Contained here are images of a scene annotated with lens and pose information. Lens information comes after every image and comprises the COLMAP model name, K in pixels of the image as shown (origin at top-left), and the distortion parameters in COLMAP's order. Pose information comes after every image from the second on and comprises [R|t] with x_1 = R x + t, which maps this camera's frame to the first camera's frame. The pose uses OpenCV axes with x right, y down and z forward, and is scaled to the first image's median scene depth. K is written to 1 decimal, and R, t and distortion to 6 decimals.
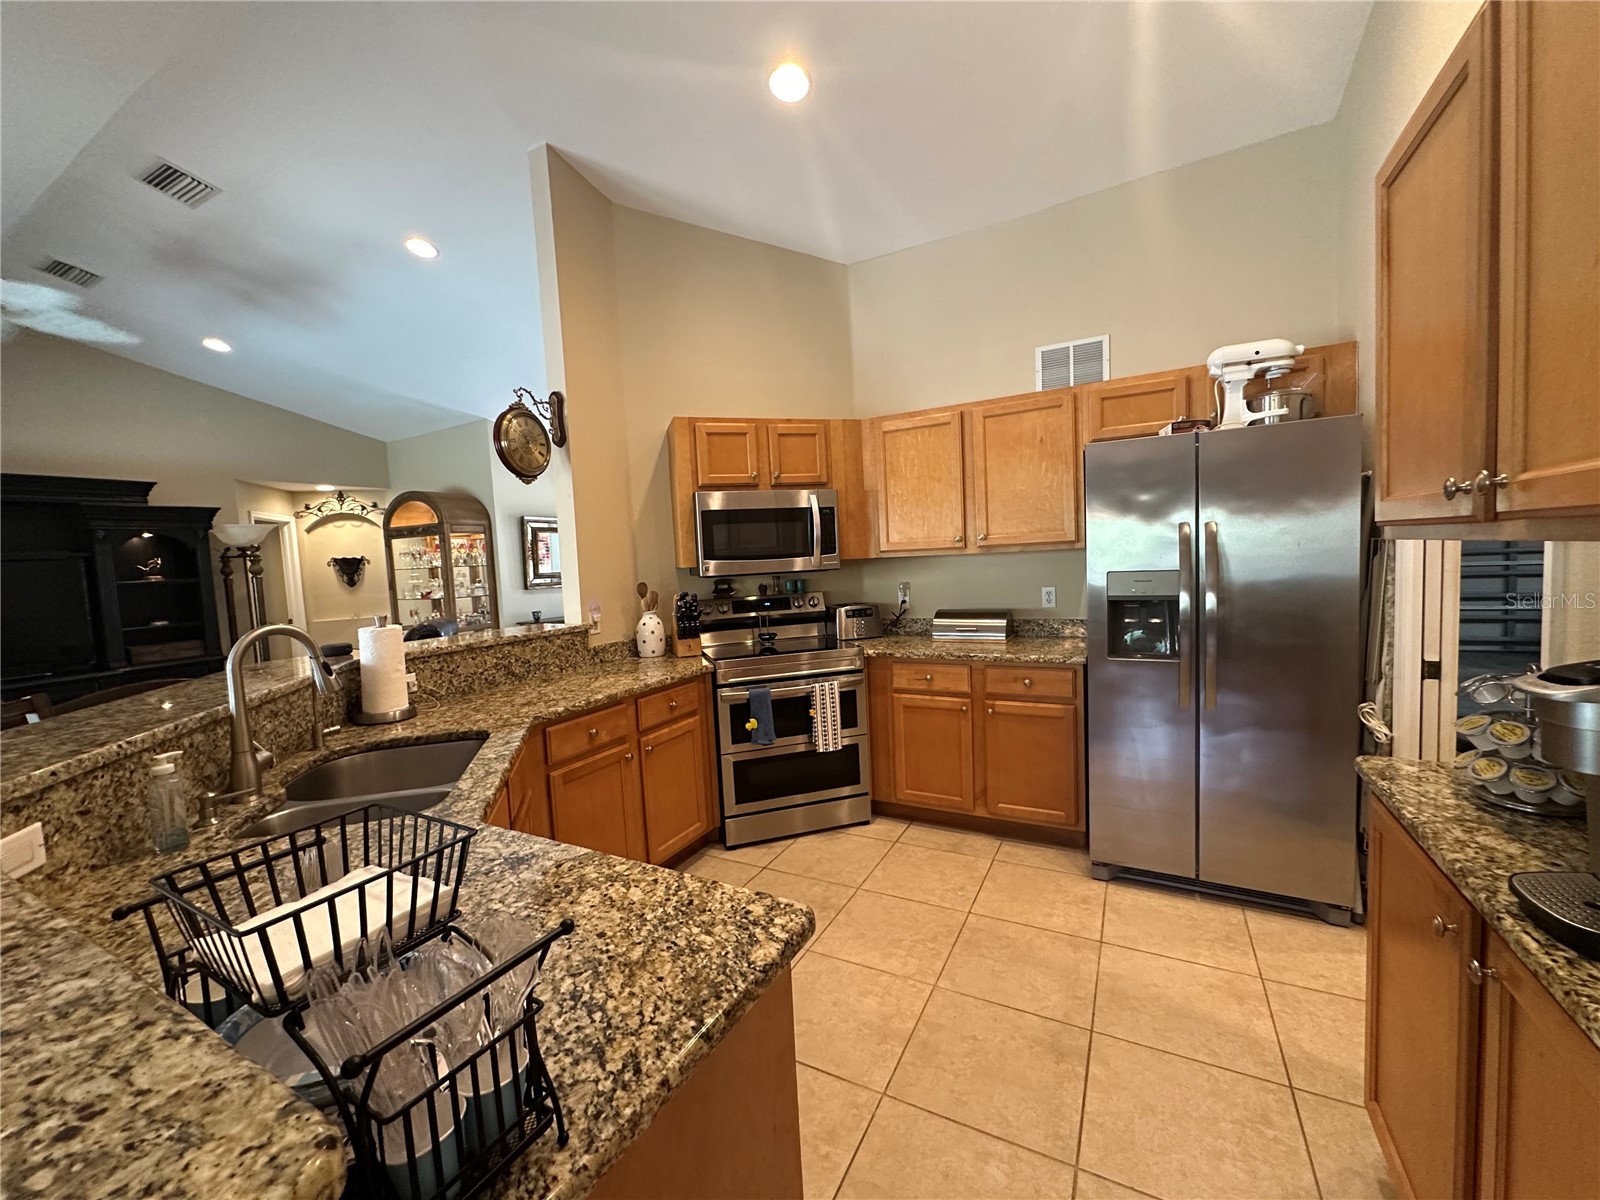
lens RADIAL K [[638.4, 0, 798.3], [0, 638.4, 600.5], [0, 0, 1]] dist [-0.004663, 0.001121]
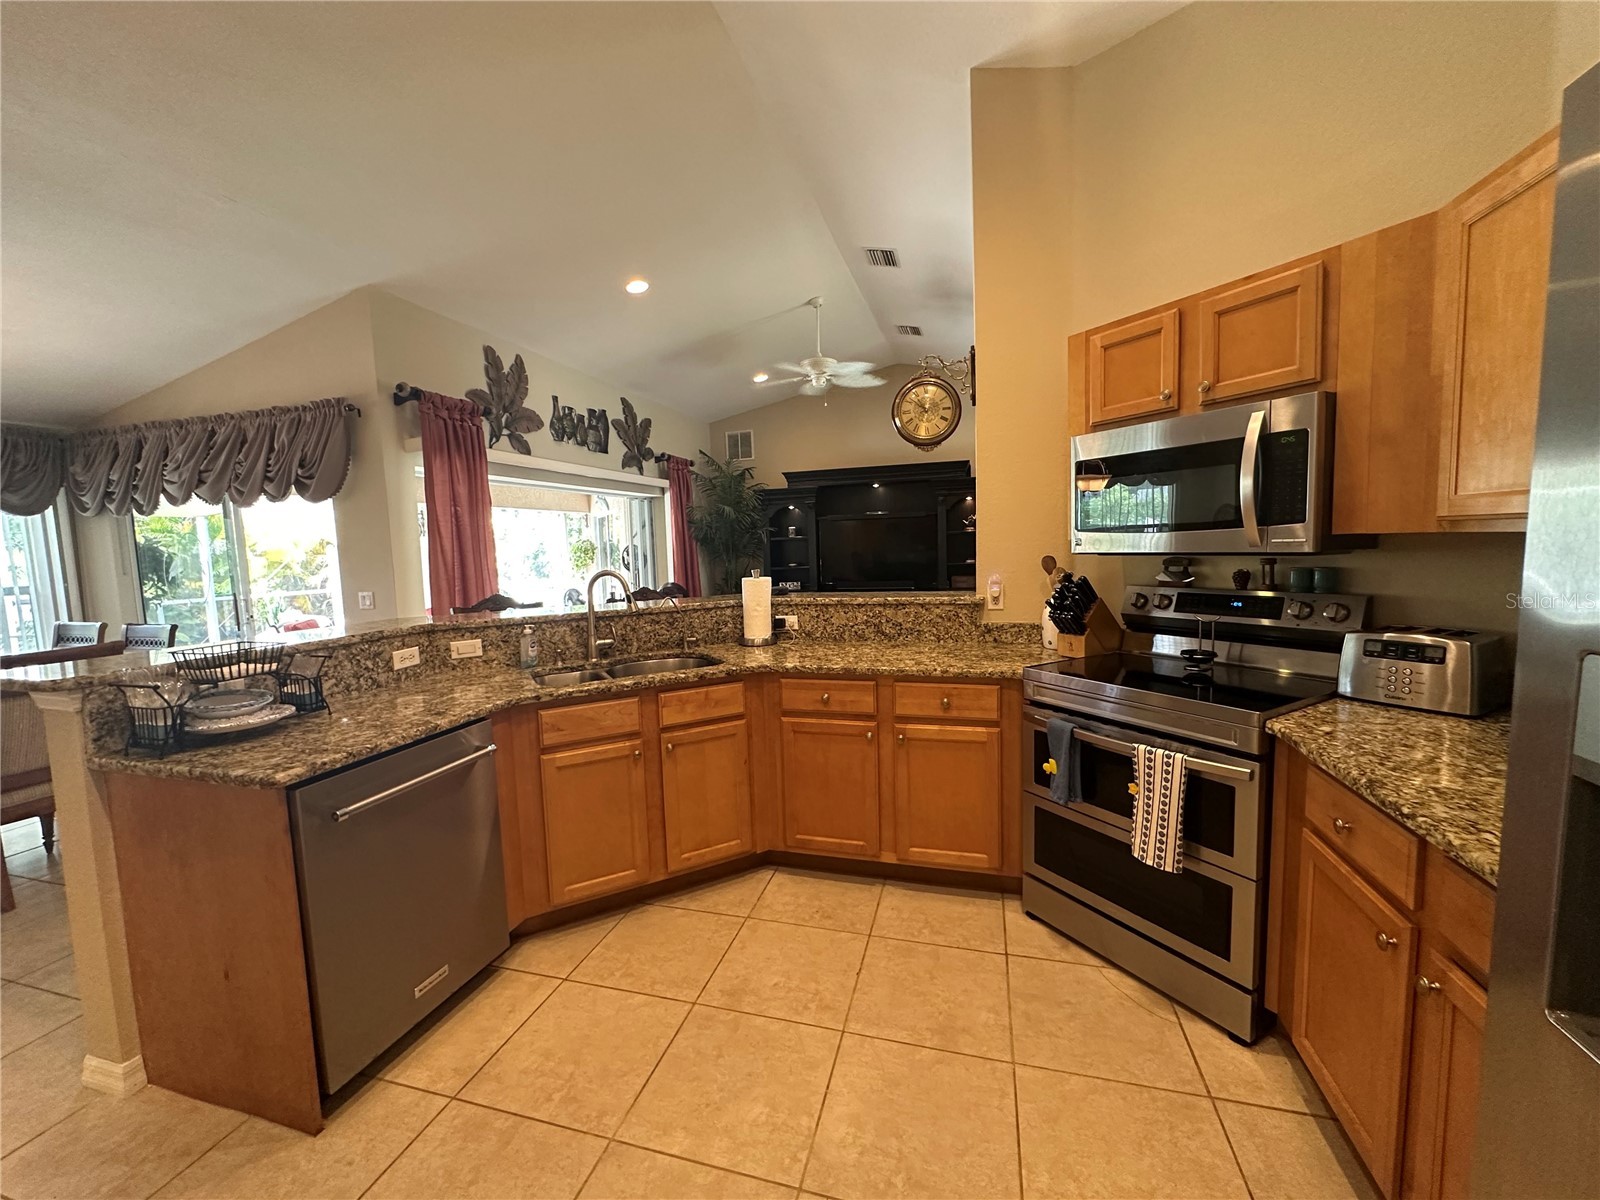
lens RADIAL K [[638.4, 0, 798.3], [0, 638.4, 600.5], [0, 0, 1]] dist [-0.004663, 0.001121]
pose [[0.222476, 0.132061, -0.965953, 0.513041], [-0.048270, 0.991060, 0.124376, -0.061977], [0.973742, 0.018956, 0.226862, 0.549108]]
